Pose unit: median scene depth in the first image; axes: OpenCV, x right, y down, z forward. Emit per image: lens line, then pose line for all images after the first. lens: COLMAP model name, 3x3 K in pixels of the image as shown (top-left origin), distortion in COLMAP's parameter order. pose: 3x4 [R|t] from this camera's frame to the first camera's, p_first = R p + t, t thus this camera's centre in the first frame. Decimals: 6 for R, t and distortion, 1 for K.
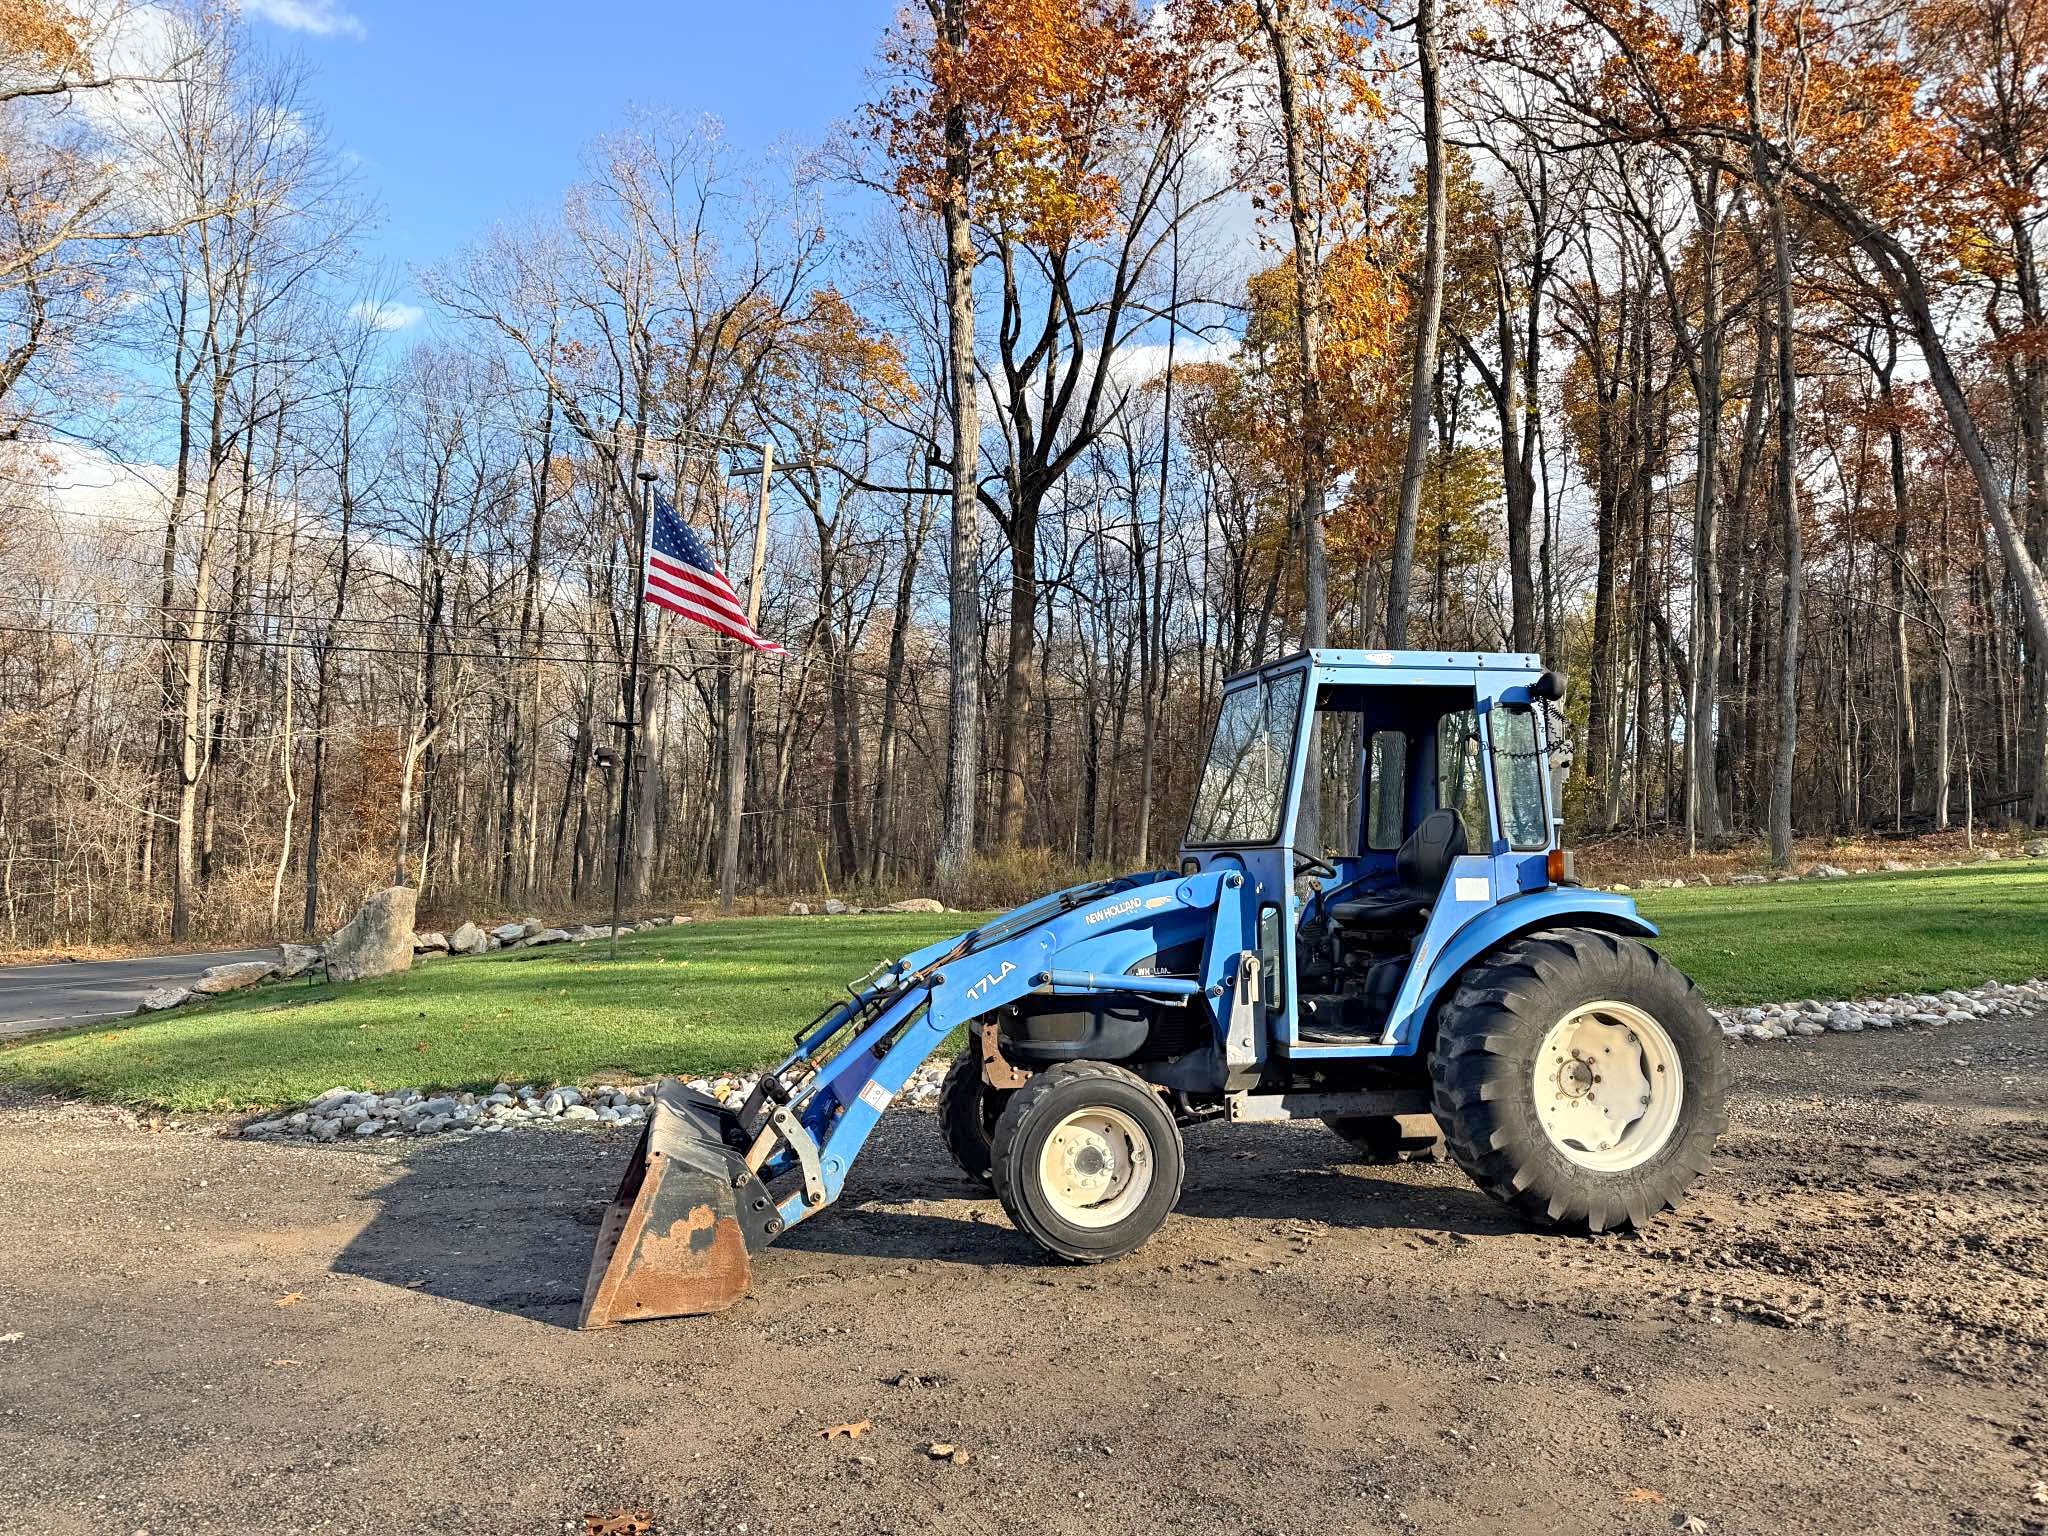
lens RADIAL K [[1456.1, 0, 1031.1], [0, 1456.1, 693.7], [0, 0, 1]] dist [0.059939, -0.081504]
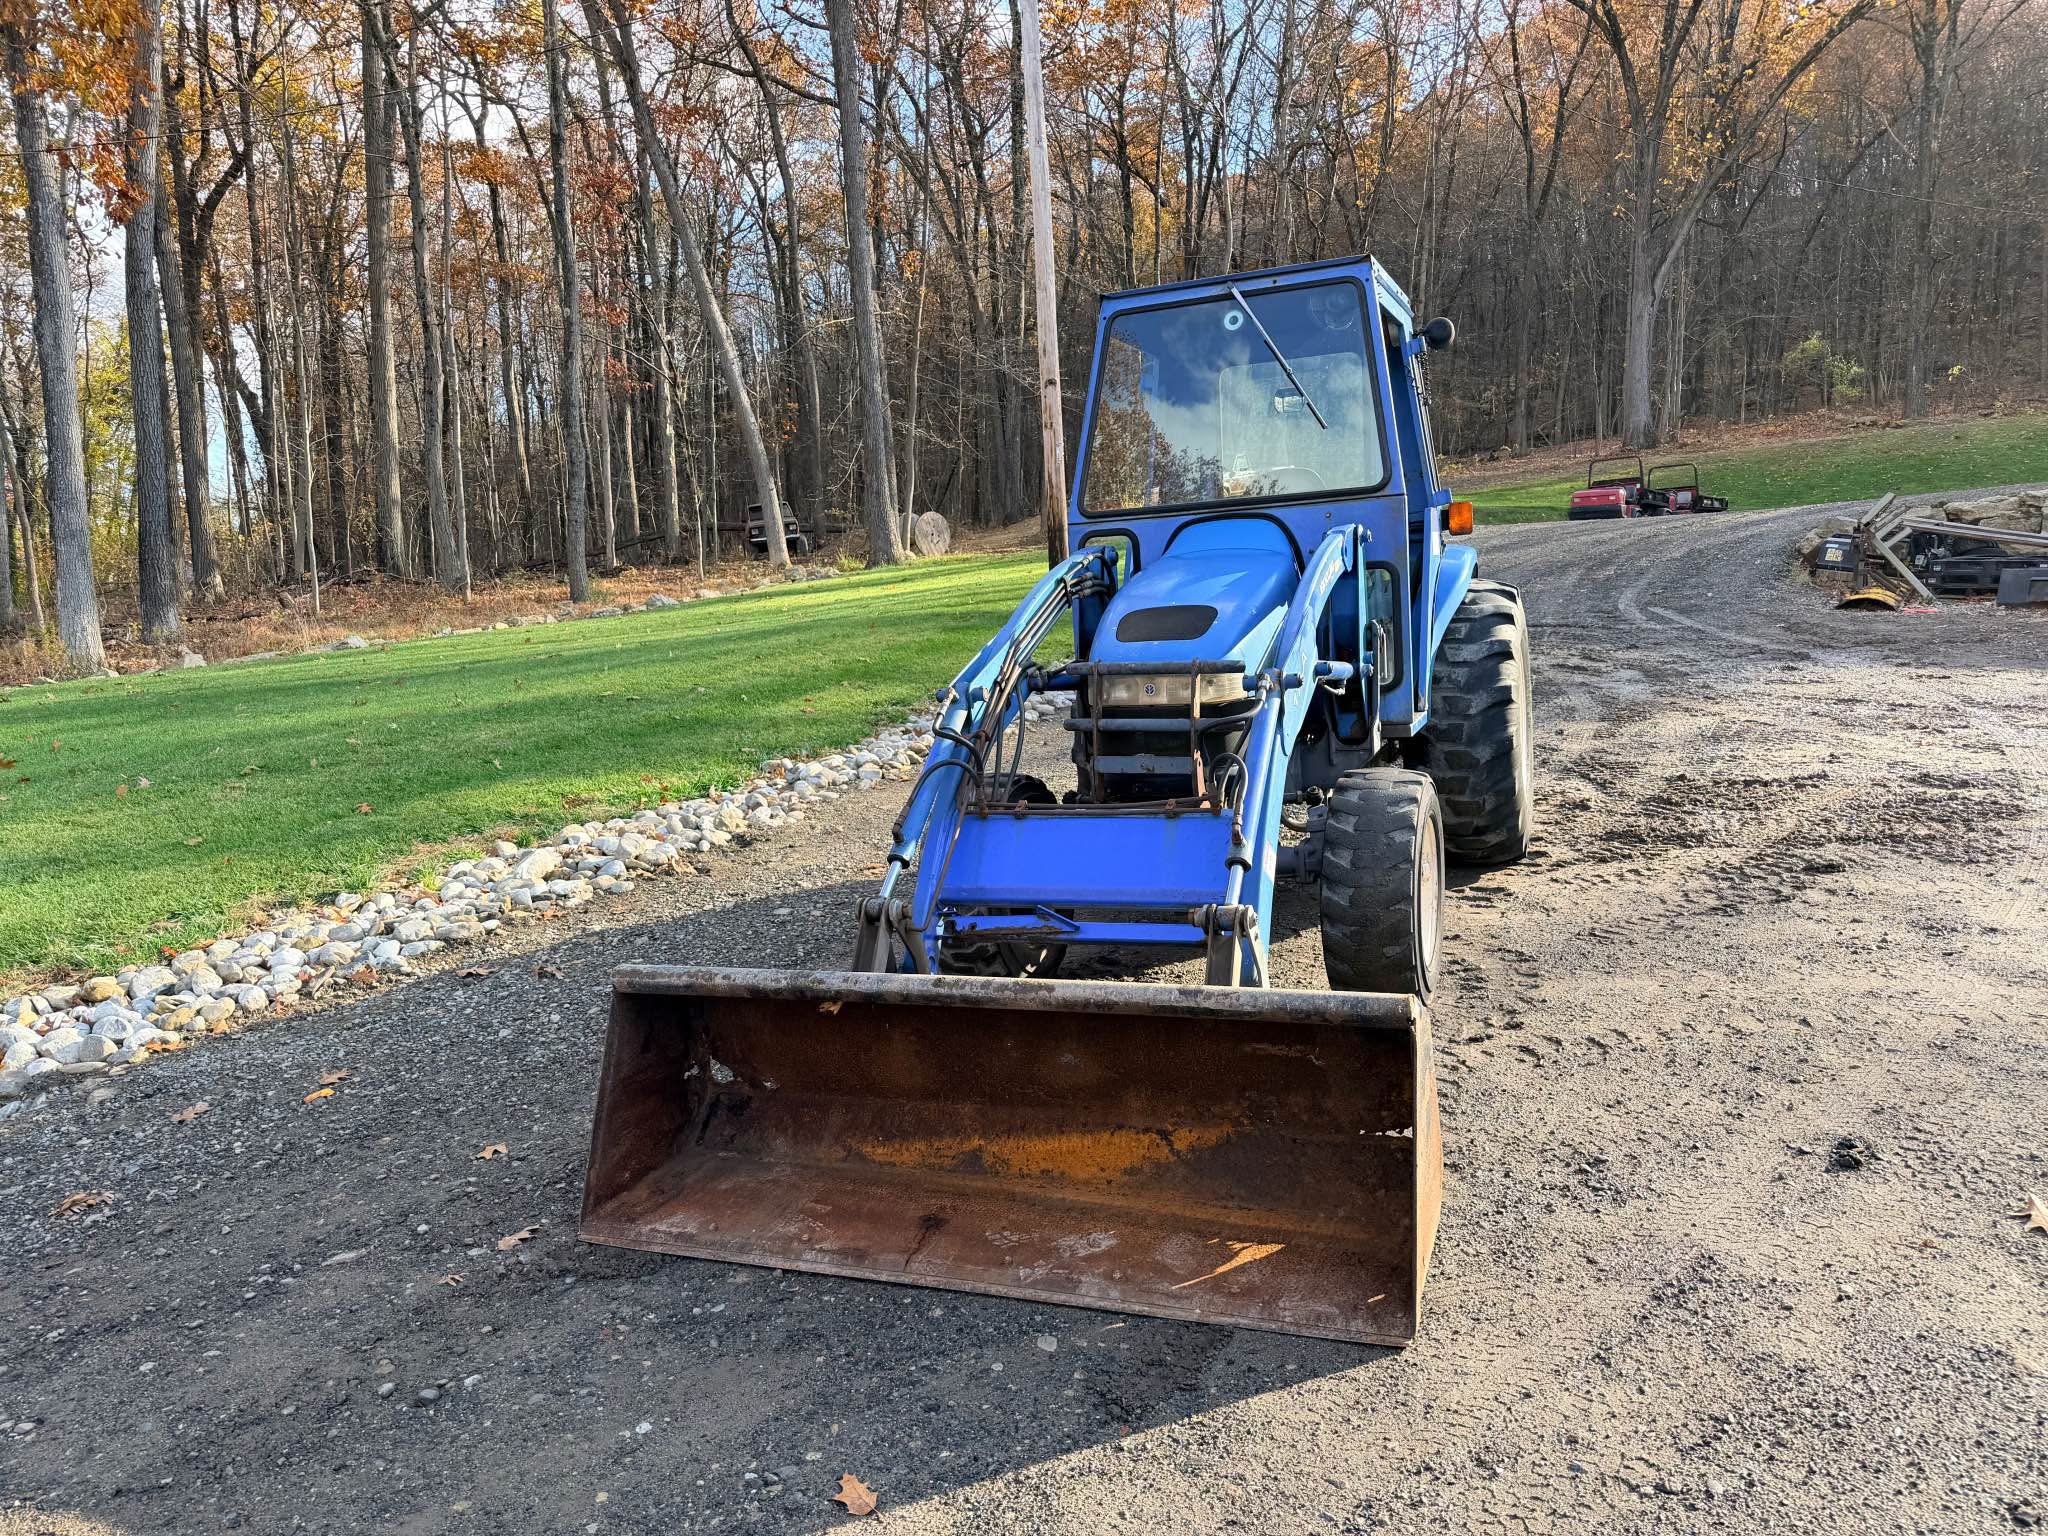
lens RADIAL K [[1448.8, 0, 1024.0], [0, 1448.8, 768.0], [0, 0, 1]] dist [-0.003899, -0.001713]
pose [[0.556456, -0.138393, 0.819271, -0.626496], [-0.035768, 0.981127, 0.190028, 0.105467], [-0.830107, -0.135046, 0.541004, 0.687132]]
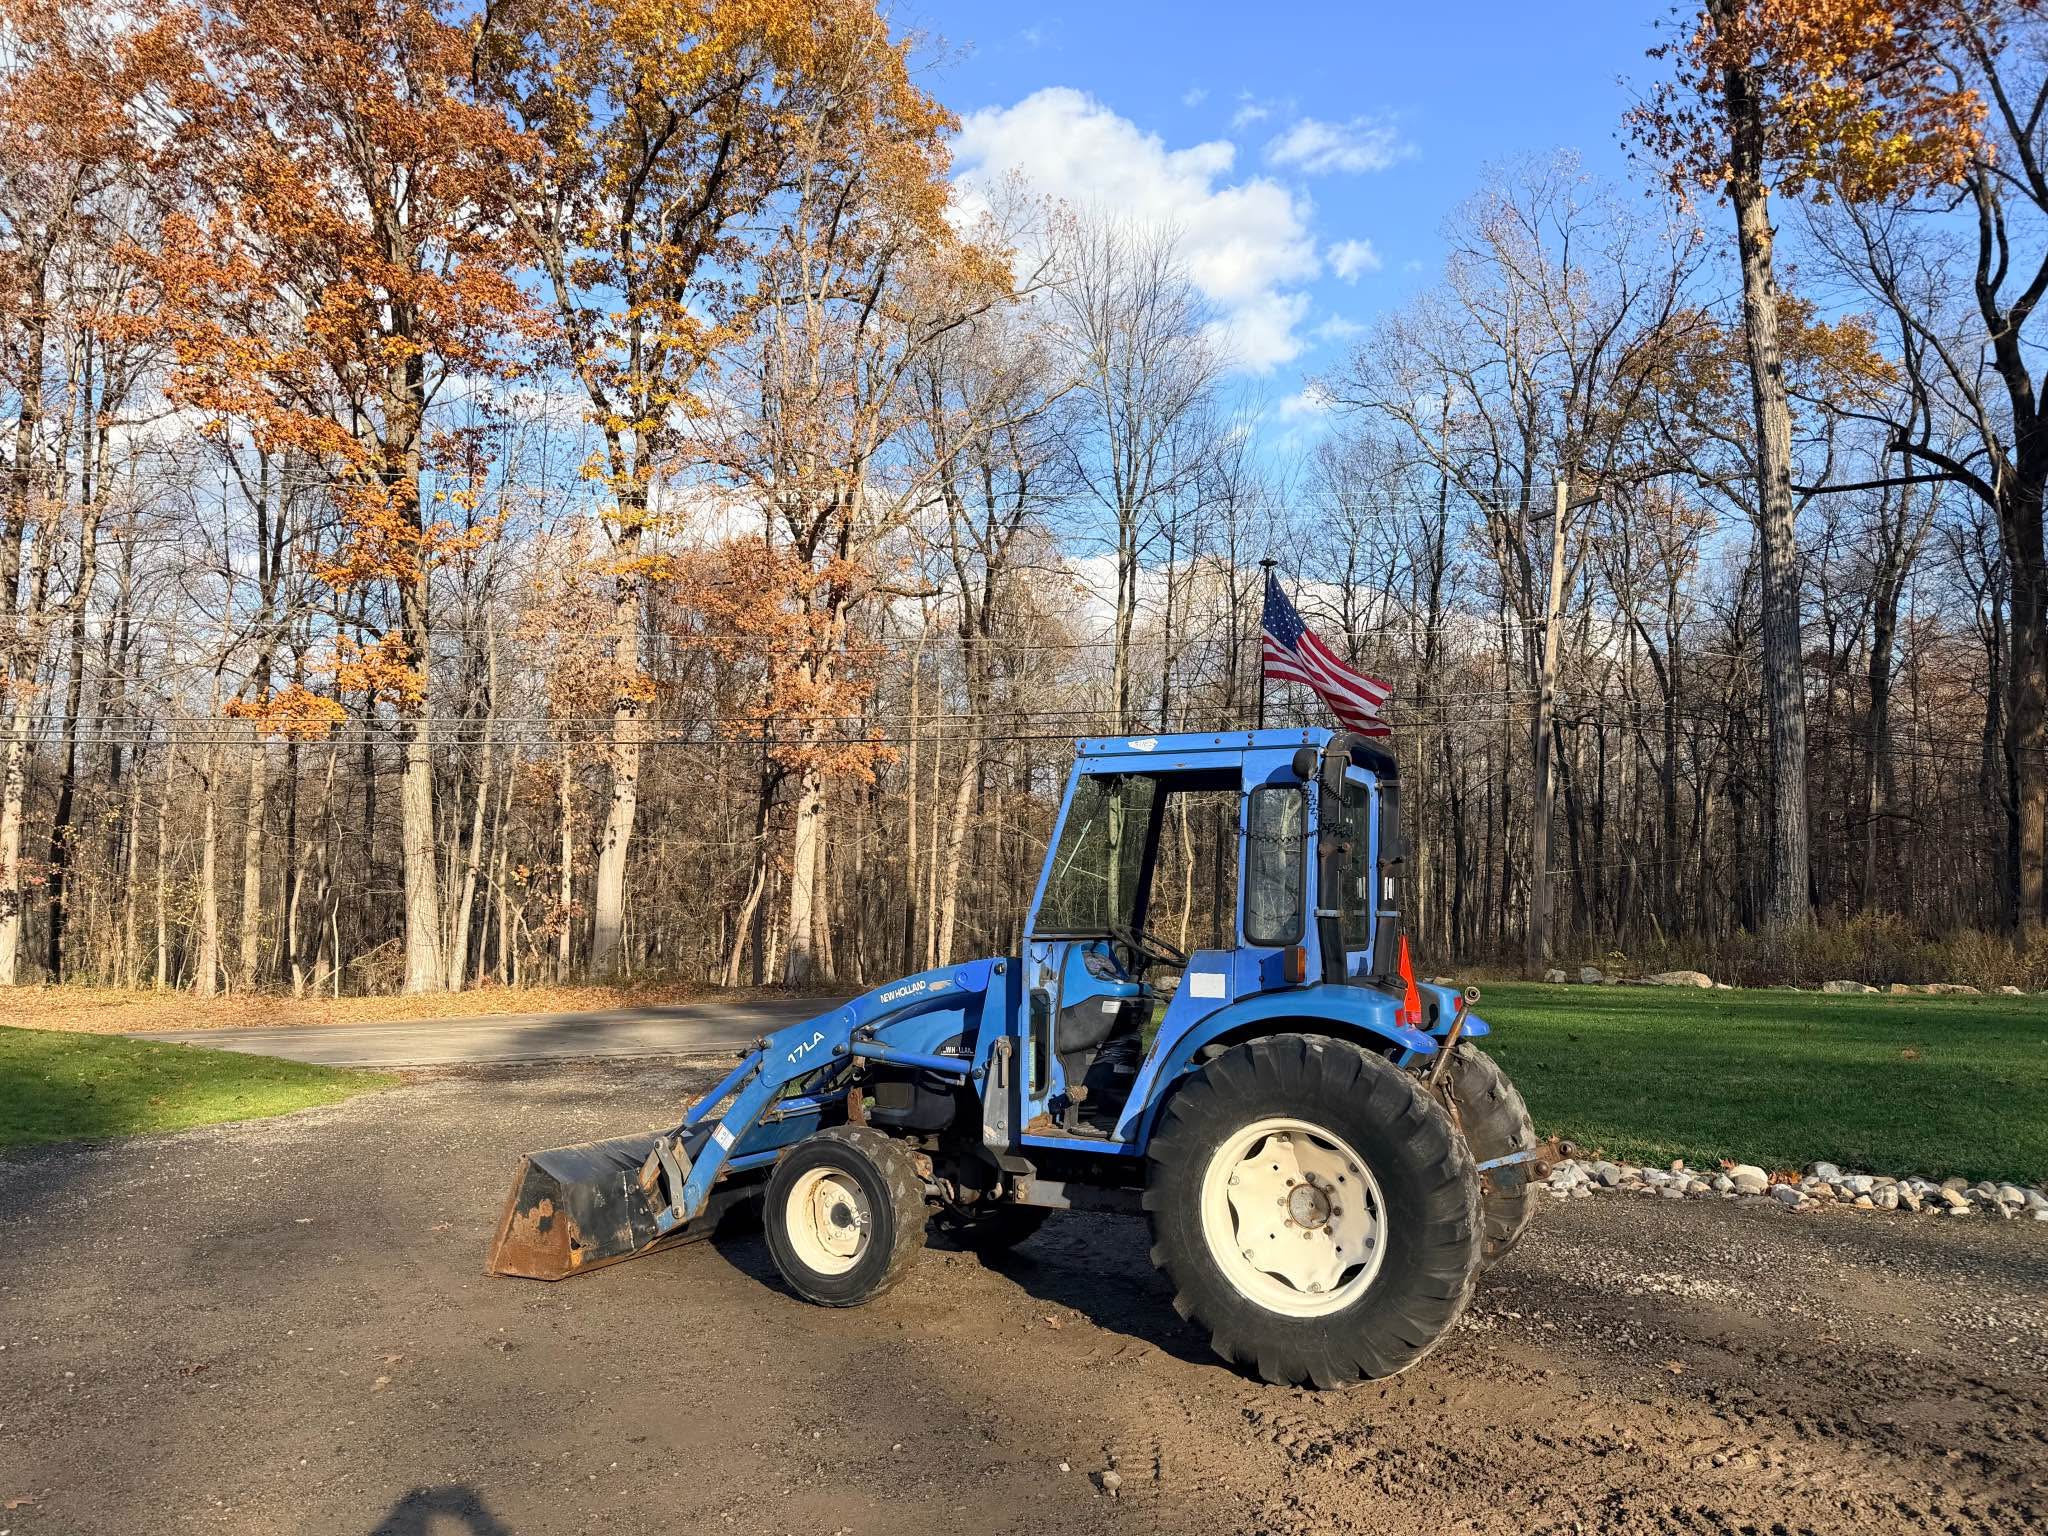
lens RADIAL K [[1487.2, 0, 1081.5], [0, 1487.2, 660.2], [0, 0, 1]] dist [0.026033, -0.001868]
pose [[0.756364, -0.097321, -0.646871, 0.874166], [0.063572, 0.995126, -0.075384, -0.006997], [0.651054, 0.015895, 0.758865, 0.219014]]
